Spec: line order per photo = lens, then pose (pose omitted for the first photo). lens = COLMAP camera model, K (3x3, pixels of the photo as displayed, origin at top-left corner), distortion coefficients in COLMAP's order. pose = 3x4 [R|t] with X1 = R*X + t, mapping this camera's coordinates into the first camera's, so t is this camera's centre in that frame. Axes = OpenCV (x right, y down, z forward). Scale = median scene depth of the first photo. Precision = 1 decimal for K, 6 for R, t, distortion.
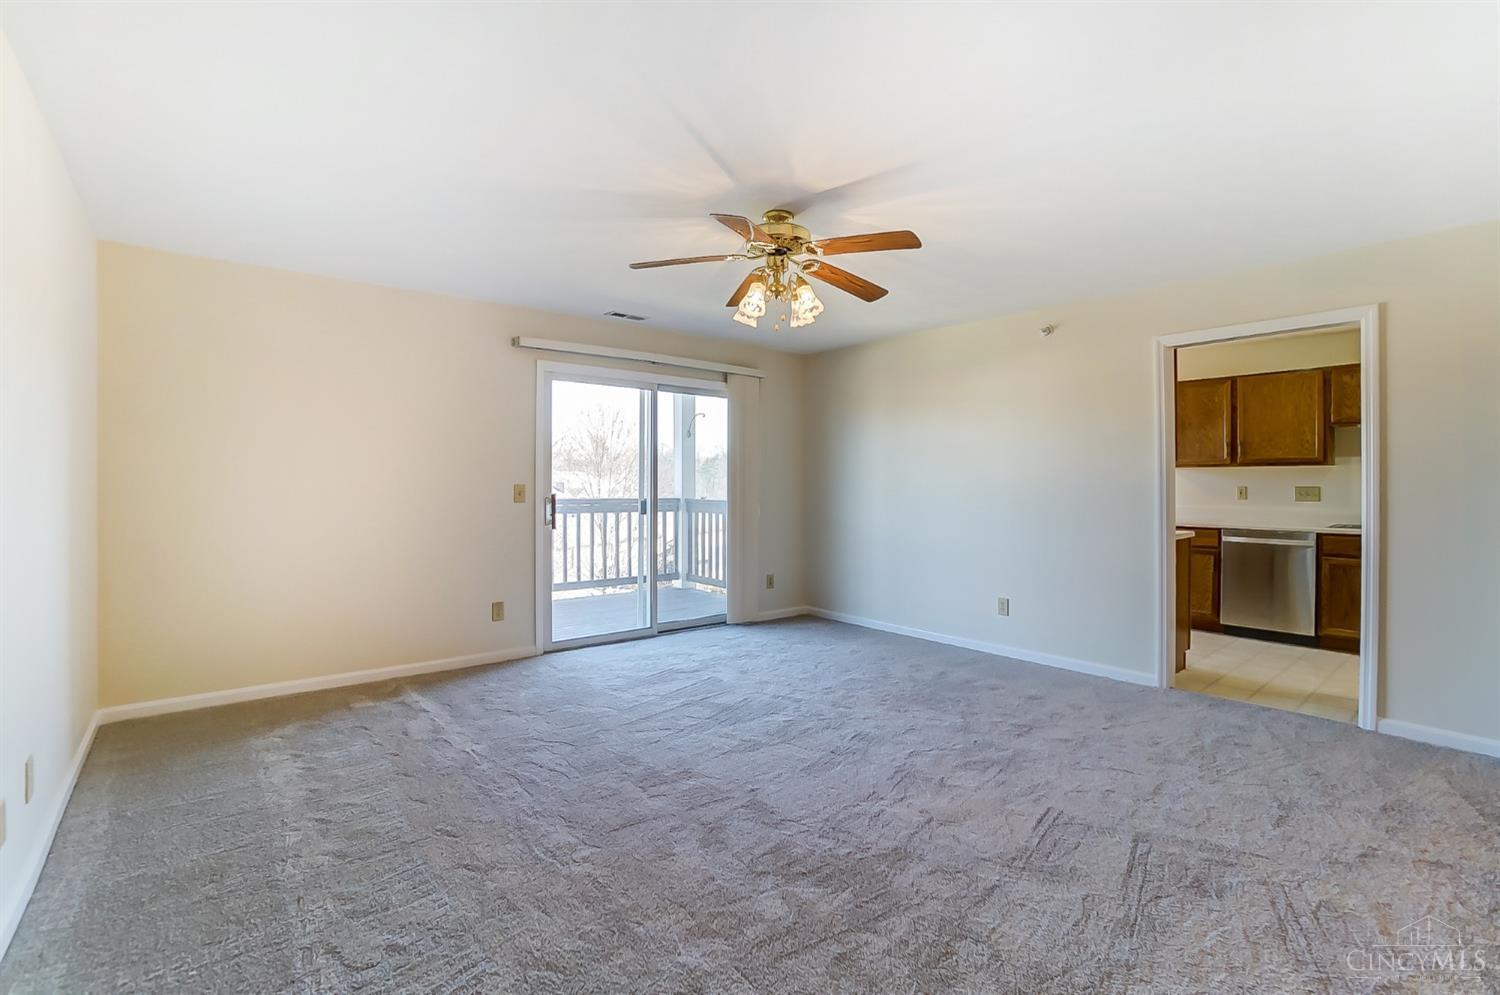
lens RADIAL K [[656.7, 0, 742.0], [0, 656.7, 490.6], [0, 0, 1]] dist [0.001637, 0.001091]
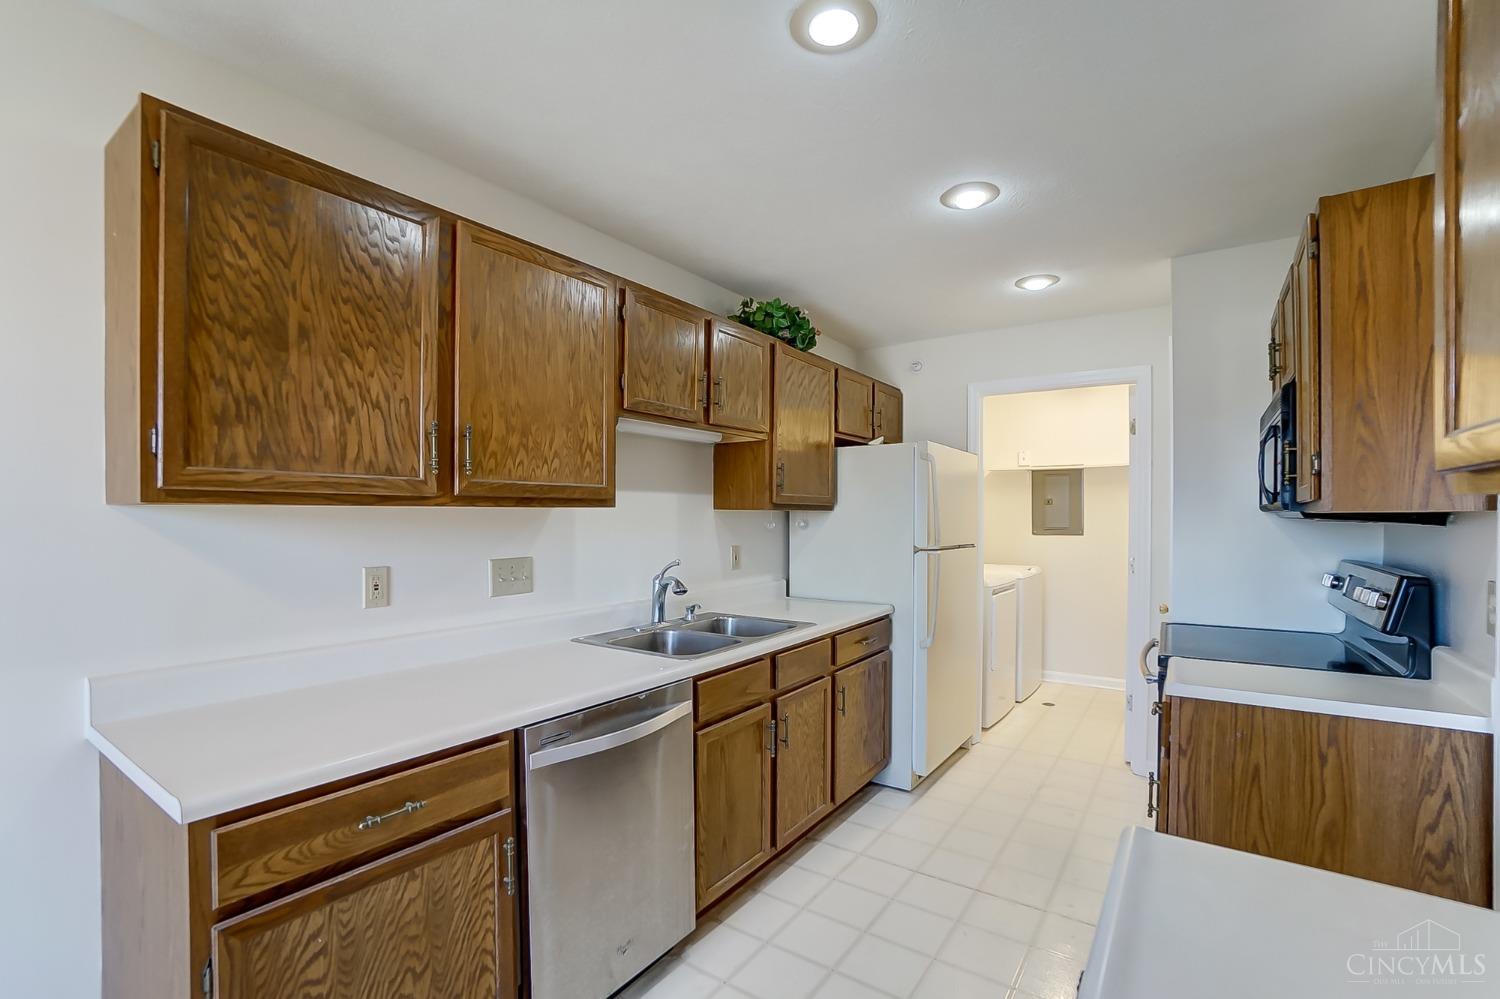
lens RADIAL K [[656.7, 0, 745.1], [0, 656.7, 512.9], [0, 0, 1]] dist [0.001637, 0.001091]
pose [[-0.244639, 0.001044, 0.969614, 0.428881], [0.013486, 0.999906, 0.002326, -0.032864], [-0.969520, 0.013645, -0.244630, 0.960991]]
